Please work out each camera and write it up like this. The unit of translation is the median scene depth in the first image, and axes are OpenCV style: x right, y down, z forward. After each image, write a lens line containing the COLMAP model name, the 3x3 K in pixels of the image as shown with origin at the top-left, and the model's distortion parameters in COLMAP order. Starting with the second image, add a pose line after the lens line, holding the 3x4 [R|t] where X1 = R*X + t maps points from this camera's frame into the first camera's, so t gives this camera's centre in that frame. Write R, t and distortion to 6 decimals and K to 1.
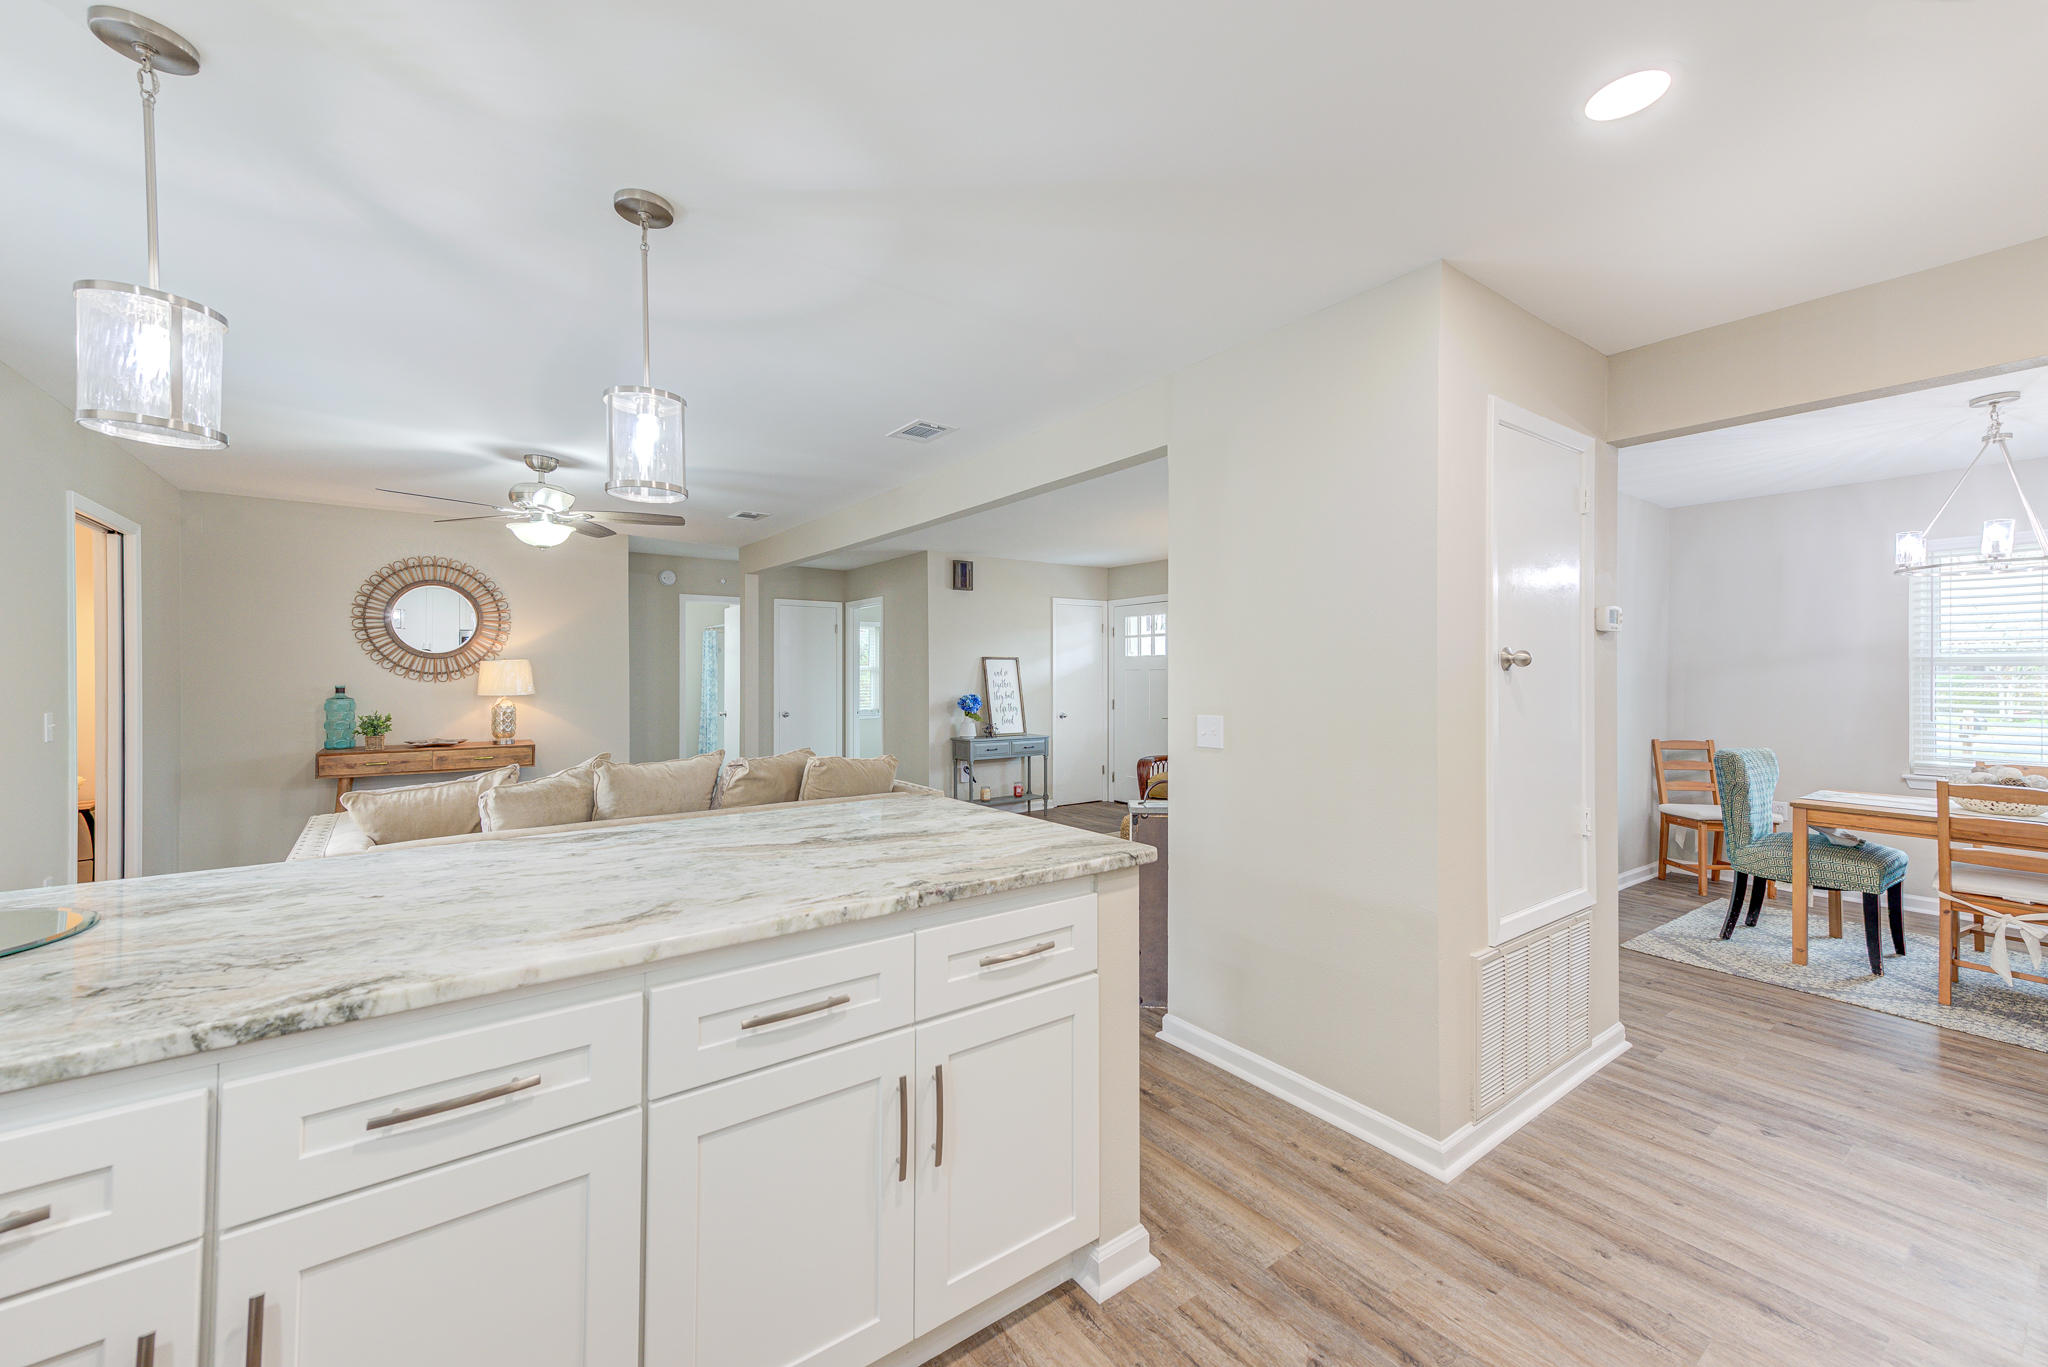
lens RADIAL K [[807.1, 0, 1024.5], [0, 807.1, 676.4], [0, 0, 1]] dist [0.020782, 0.000262]
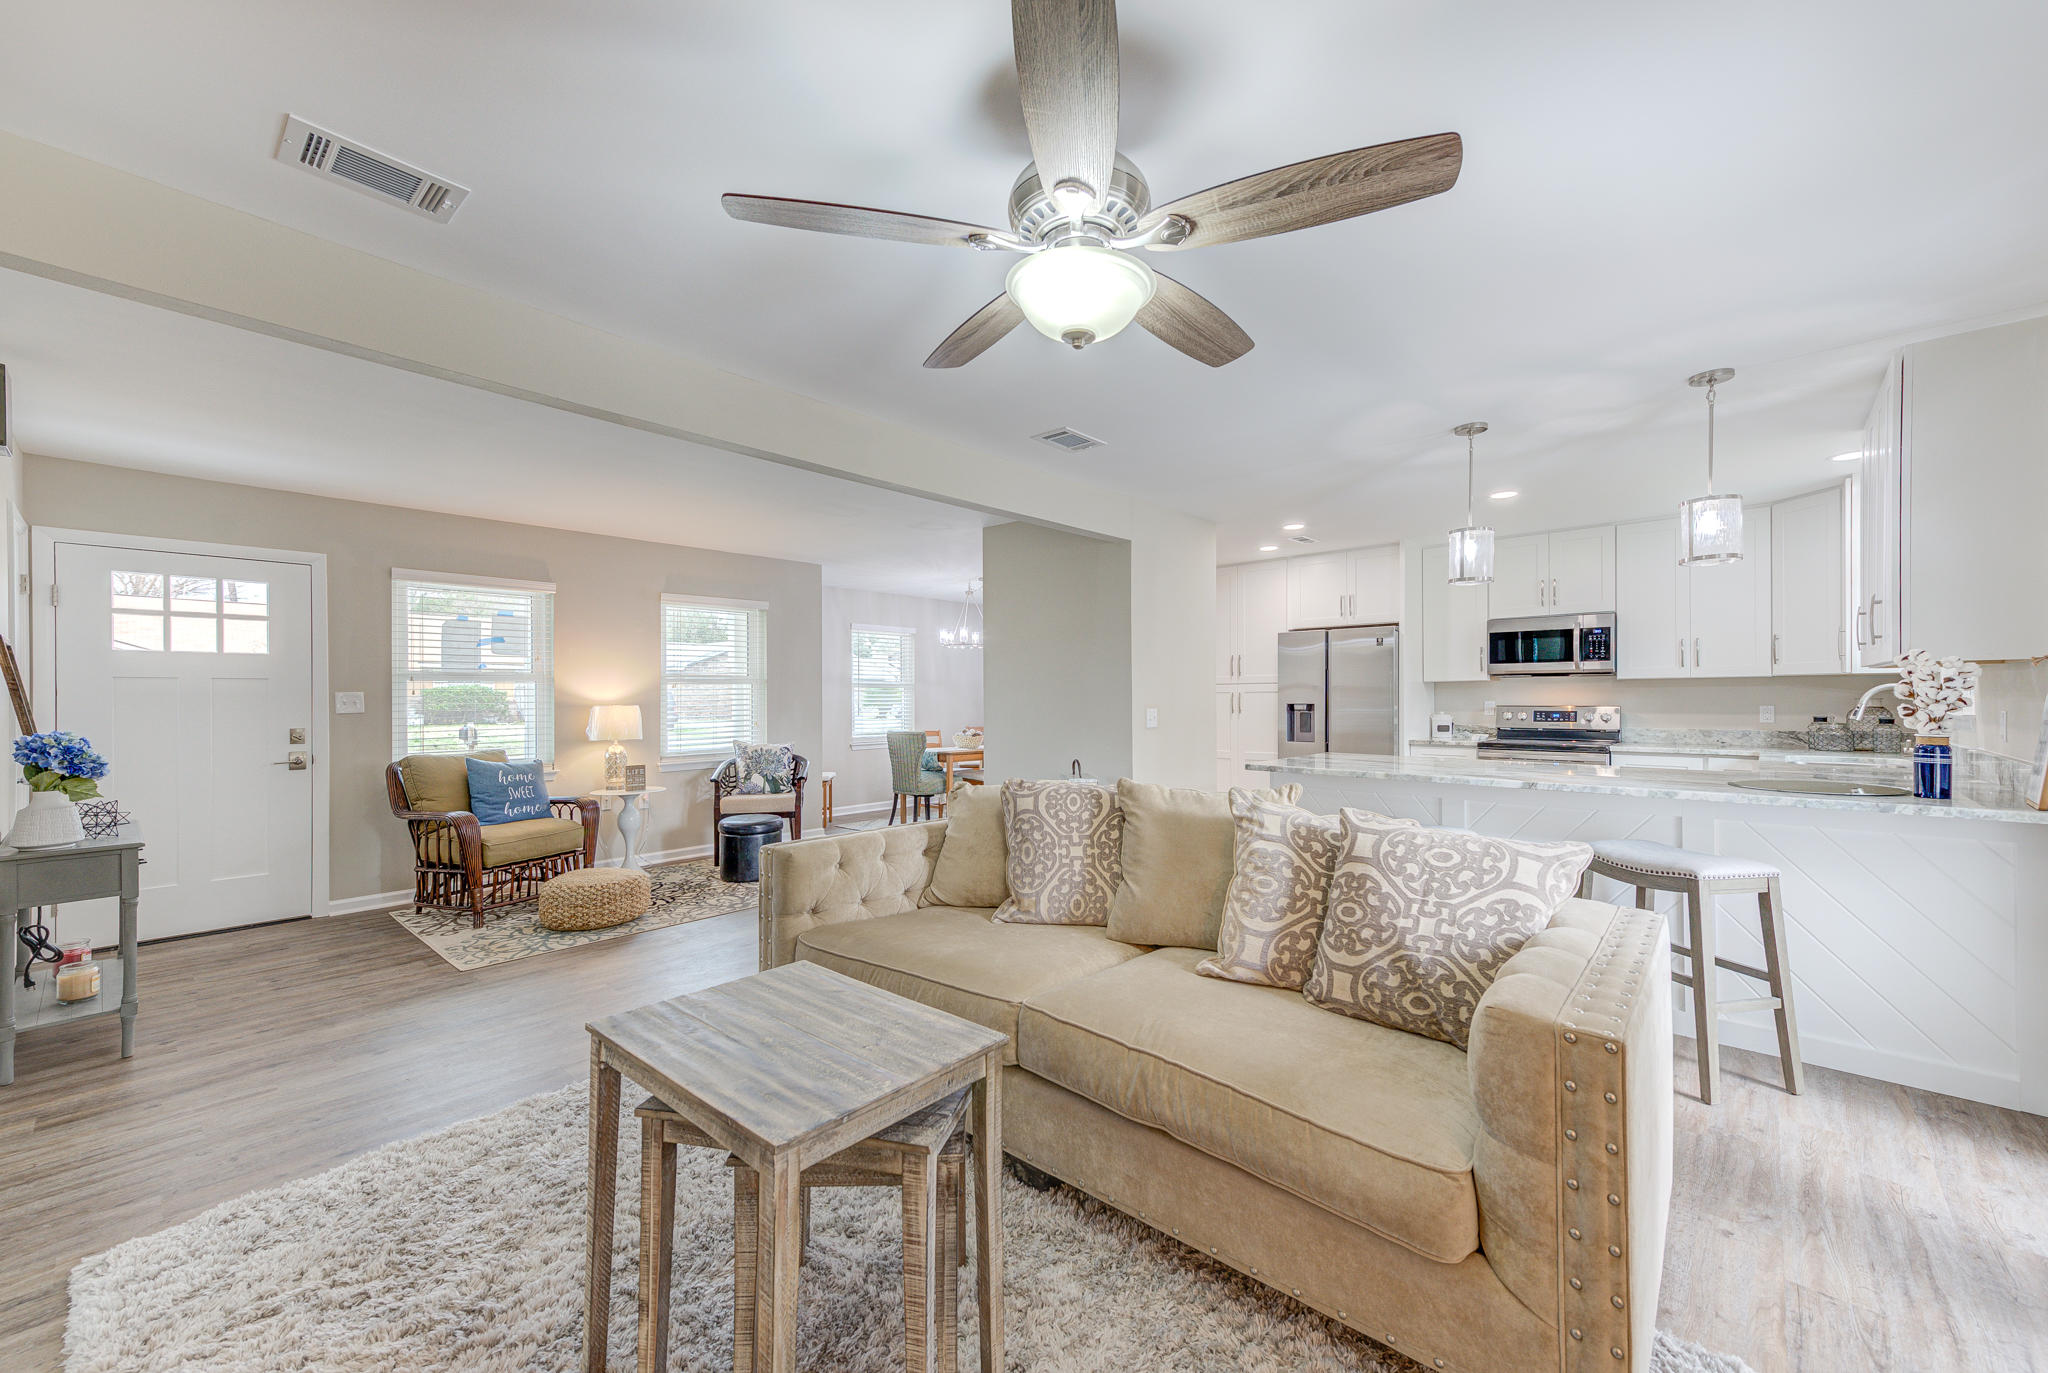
lens RADIAL K [[807.1, 0, 1019.4], [0, 807.1, 692.9], [0, 0, 1]] dist [0.020782, 0.000262]
pose [[-0.176381, 0.003158, 0.984317, -2.588280], [0.005012, 0.999985, -0.002310, 0.030317], [-0.984309, 0.004526, -0.176394, 2.885807]]
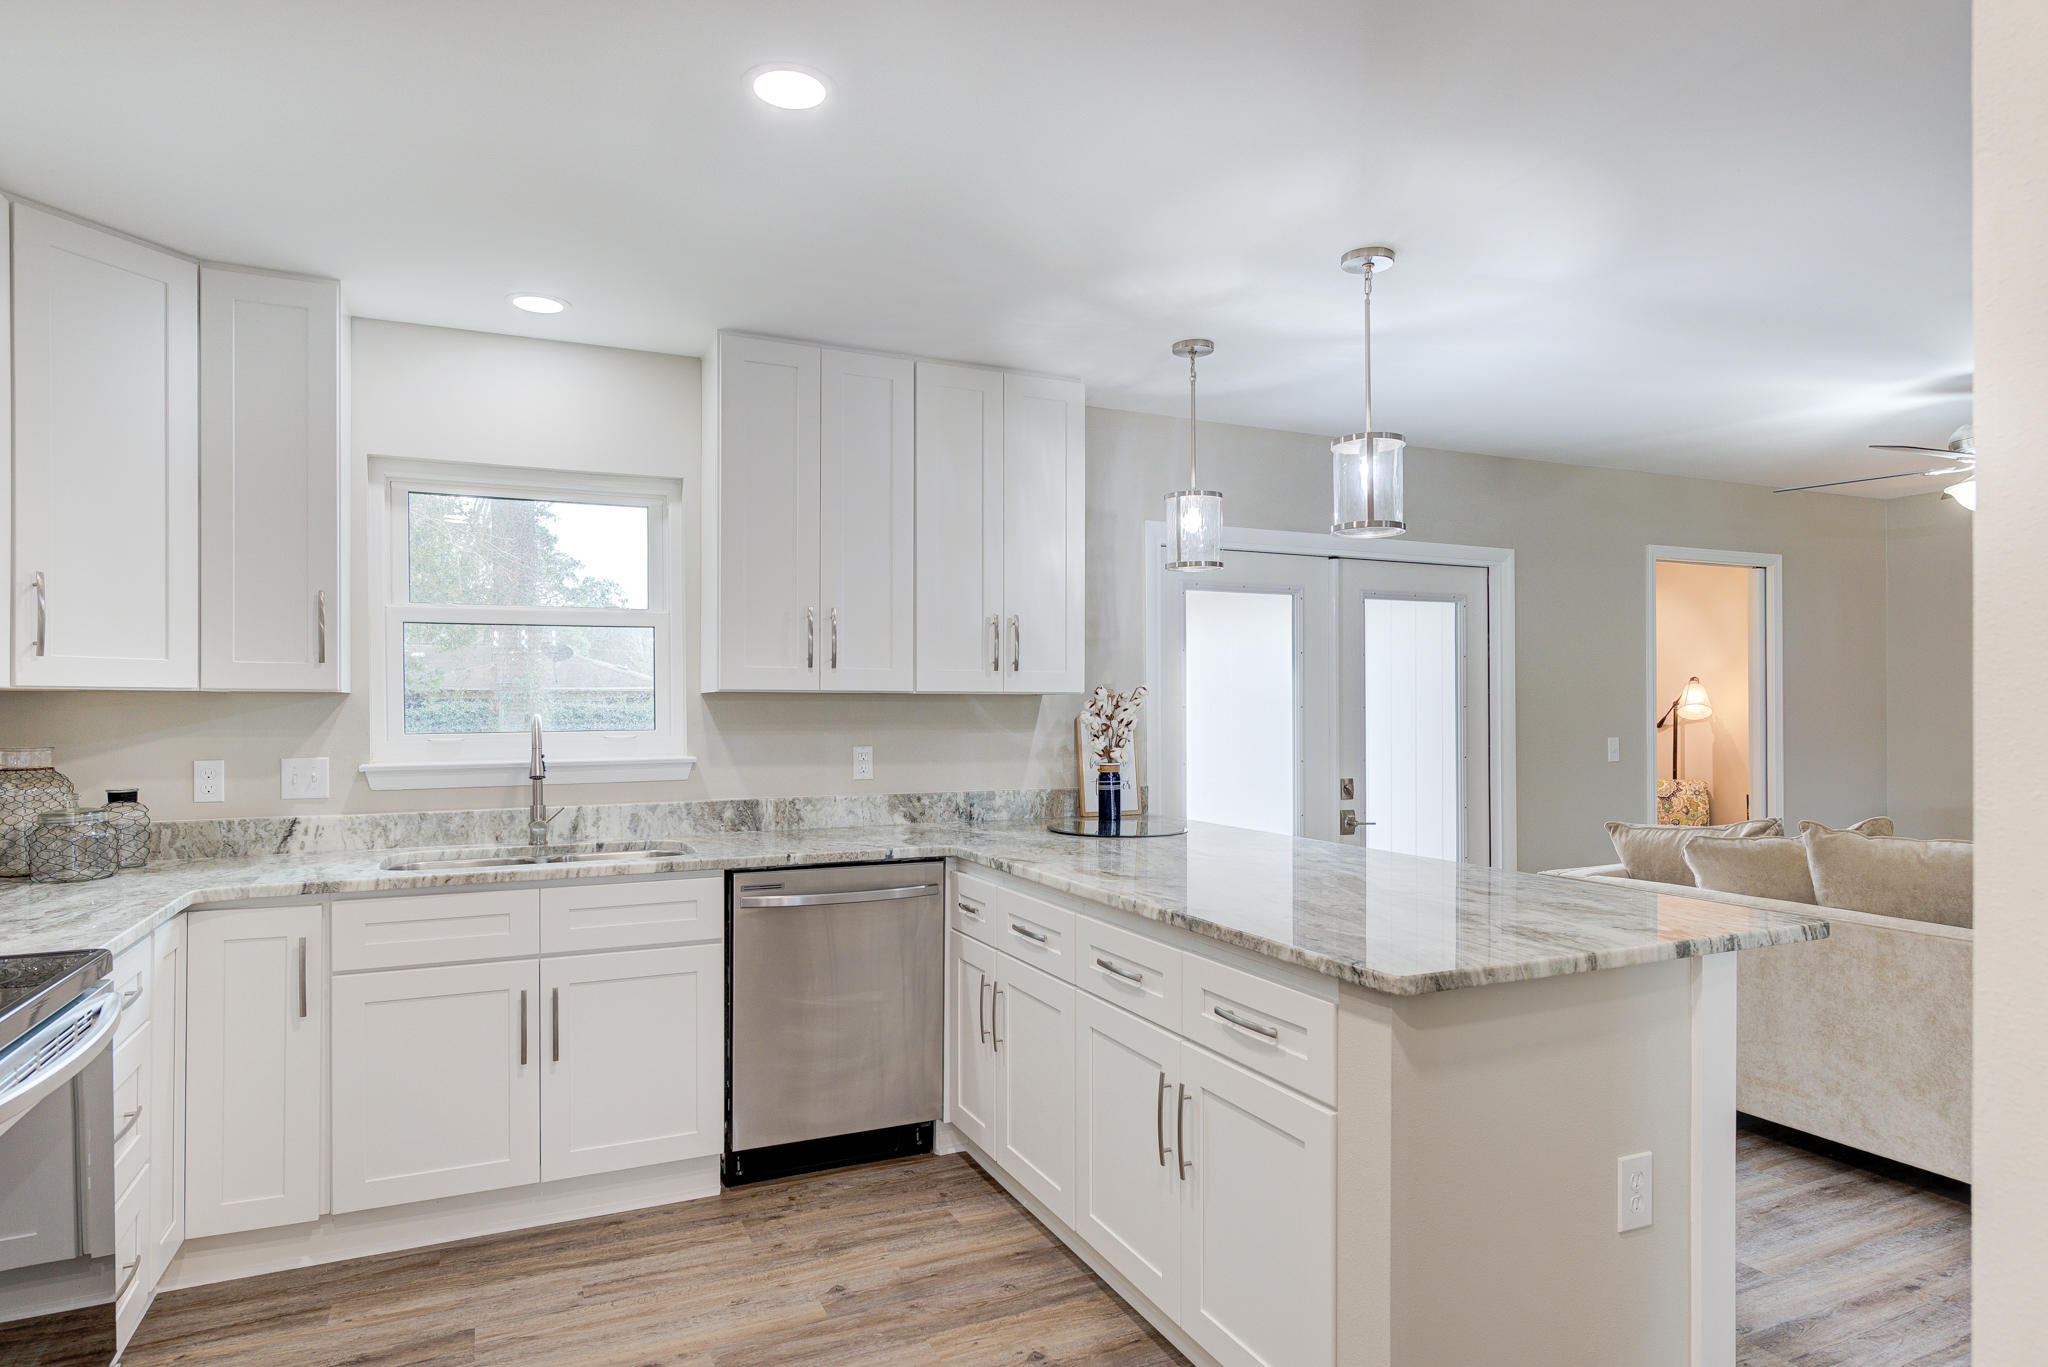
lens RADIAL K [[1169.9, 0, 1027.7], [0, 1169.9, 711.6], [0, 0, 1]] dist [0.000190, 0.001161]
pose [[-0.213296, 0.001692, -0.976986, 1.353320], [0.000582, 0.999999, 0.001604, 0.003389], [0.976987, -0.000226, -0.213297, 1.097214]]
